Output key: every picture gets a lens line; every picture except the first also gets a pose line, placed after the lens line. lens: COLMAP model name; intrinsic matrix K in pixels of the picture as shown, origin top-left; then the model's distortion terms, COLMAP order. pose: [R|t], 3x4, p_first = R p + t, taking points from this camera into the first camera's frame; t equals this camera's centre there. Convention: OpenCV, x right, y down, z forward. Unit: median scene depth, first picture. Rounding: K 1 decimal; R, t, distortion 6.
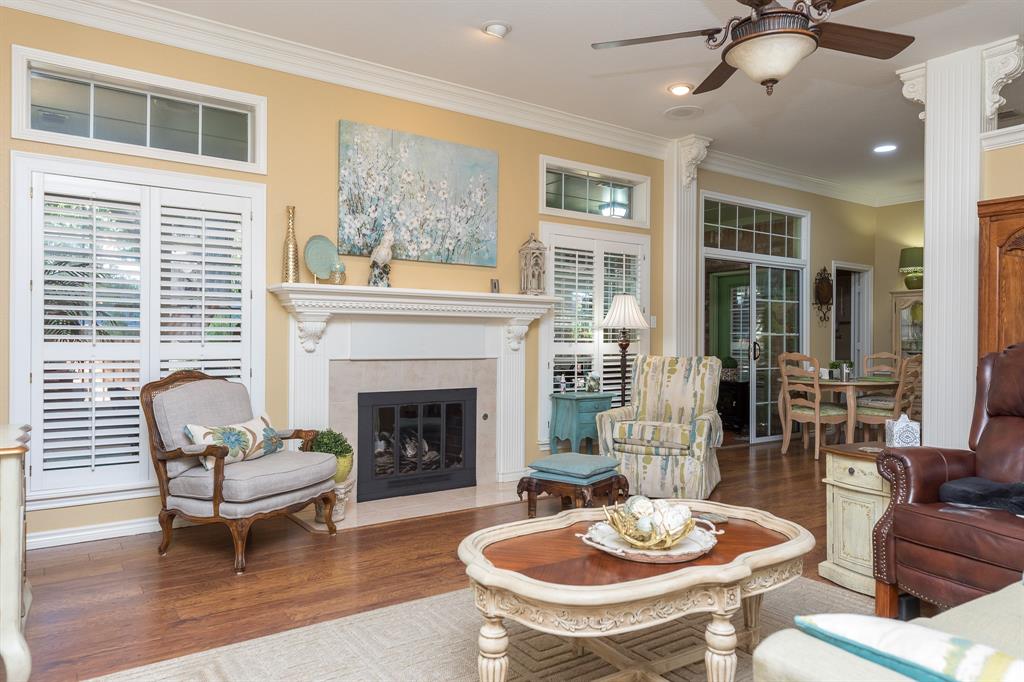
lens RADIAL K [[684.4, 0, 510.7], [0, 684.4, 340.7], [0, 0, 1]] dist [0.009861, 0.000740]
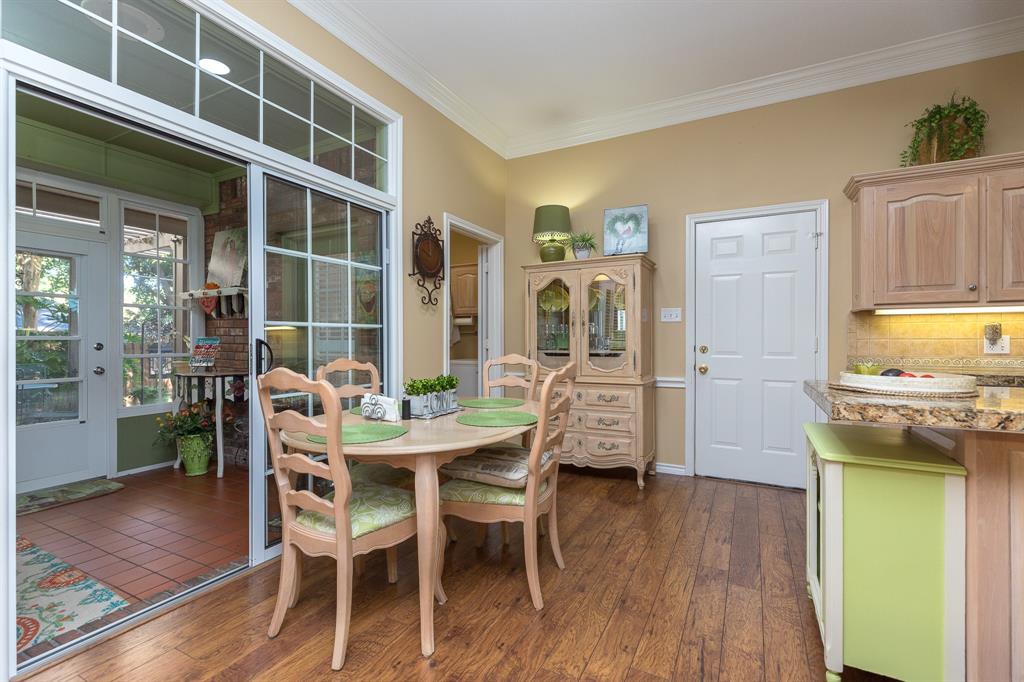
lens RADIAL K [[456.4, 0, 514.4], [0, 456.4, 339.6], [0, 0, 1]] dist [-0.000037, 0.000871]
pose [[0.888353, -0.002911, 0.459153, 0.337808], [0.000407, 0.999985, 0.005552, 0.000834], [-0.459162, -0.004745, 0.888340, 0.601824]]
